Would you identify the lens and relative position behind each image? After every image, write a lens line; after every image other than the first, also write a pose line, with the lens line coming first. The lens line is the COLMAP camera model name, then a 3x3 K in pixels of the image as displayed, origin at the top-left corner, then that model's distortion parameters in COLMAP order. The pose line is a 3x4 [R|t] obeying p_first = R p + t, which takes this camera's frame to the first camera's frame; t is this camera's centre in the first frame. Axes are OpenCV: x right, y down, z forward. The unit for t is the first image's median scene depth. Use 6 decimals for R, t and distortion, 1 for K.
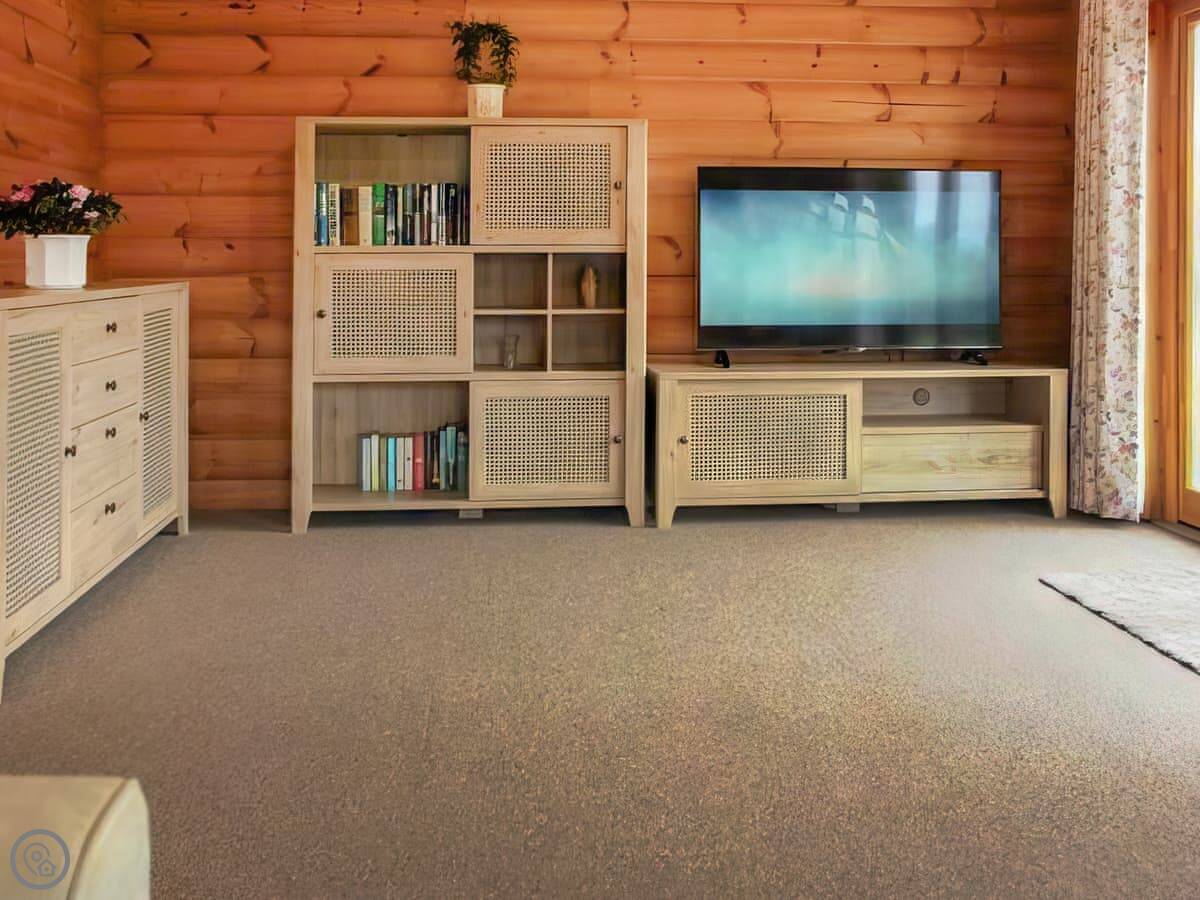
lens RADIAL K [[1115.4, 0, 589.0], [0, 1115.4, 422.1], [0, 0, 1]] dist [-0.002825, 0.012434]
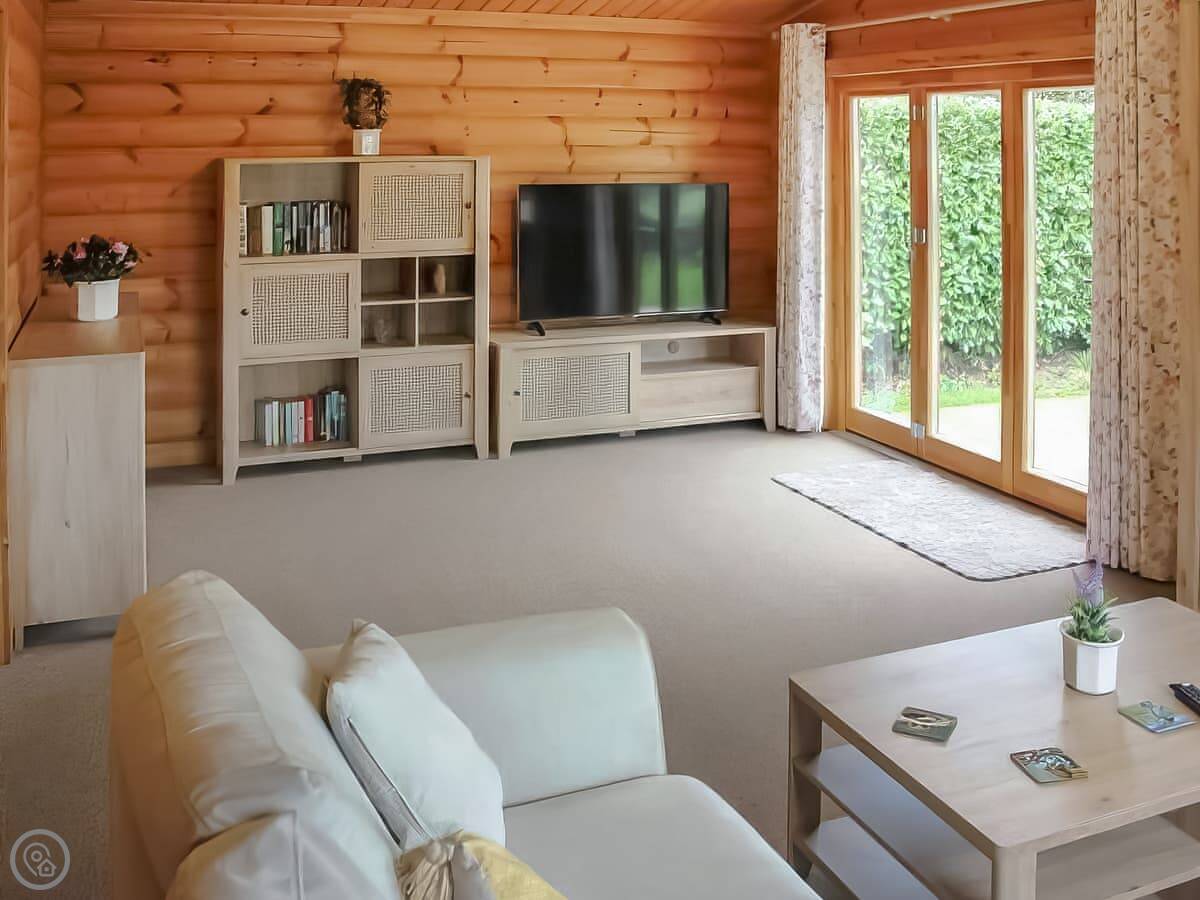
lens RADIAL K [[1106.6, 0, 600.0], [0, 1106.6, 450.0], [0, 0, 1]] dist [-0.087712, 0.007601]
pose [[0.952949, -0.068018, 0.295402, -0.219367], [0.032742, 0.991895, 0.122767, -0.076221], [-0.301358, -0.107318, 0.947452, -0.295178]]
